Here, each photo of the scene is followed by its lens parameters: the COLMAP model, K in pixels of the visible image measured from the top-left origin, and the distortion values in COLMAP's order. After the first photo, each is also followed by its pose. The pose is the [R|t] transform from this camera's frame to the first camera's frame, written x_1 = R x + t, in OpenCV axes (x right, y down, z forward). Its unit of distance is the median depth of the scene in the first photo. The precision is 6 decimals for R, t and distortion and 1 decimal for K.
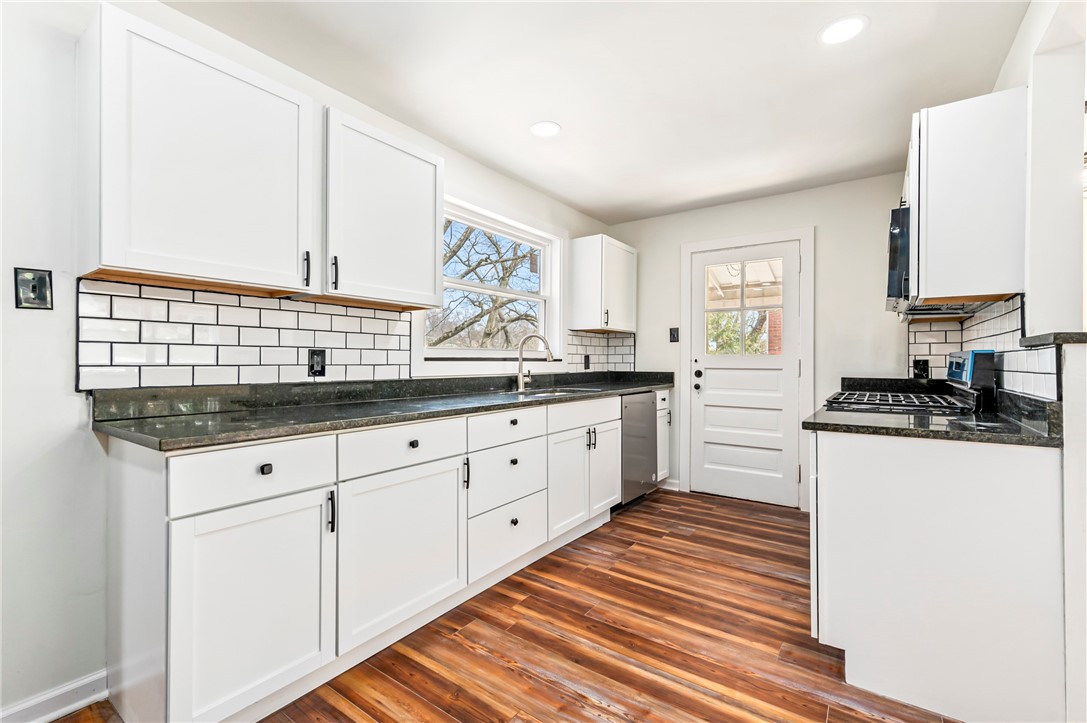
lens RADIAL K [[466.5, 0, 551.3], [0, 466.5, 362.5], [0, 0, 1]] dist [-0.001357, -0.000363]
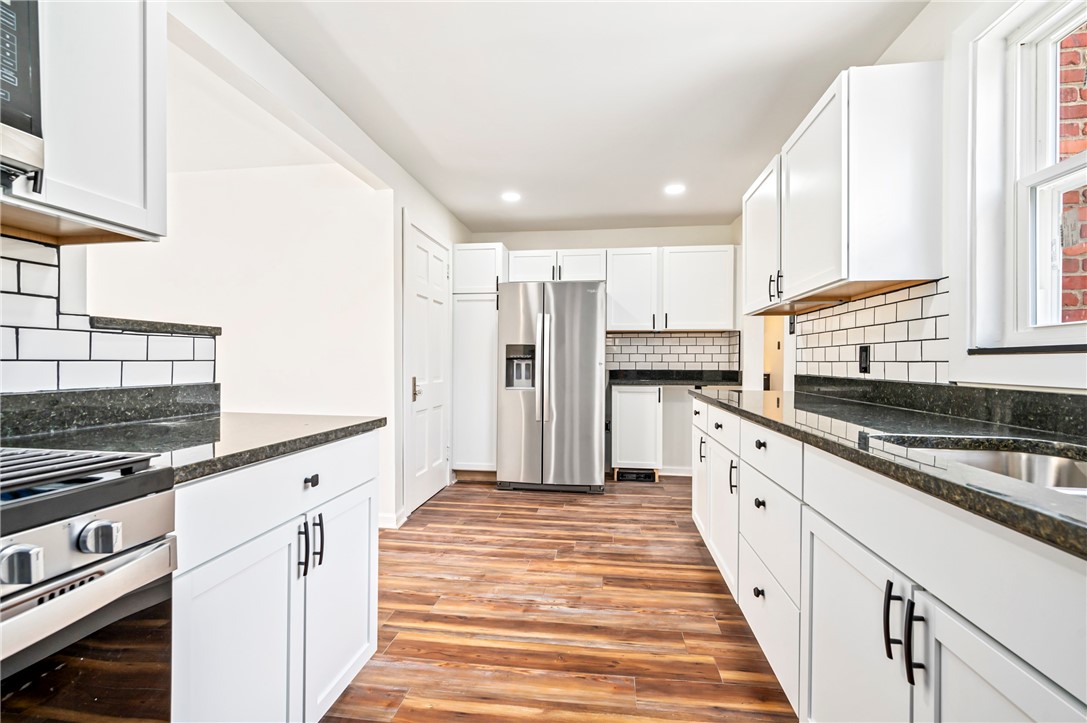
lens RADIAL K [[466.5, 0, 551.3], [0, 466.5, 362.5], [0, 0, 1]] dist [-0.001357, -0.000363]
pose [[-0.887687, -0.006597, -0.460400, 0.604153], [-0.005253, 0.999977, -0.004199, 0.015776], [0.460417, -0.001309, -0.887702, 1.759870]]
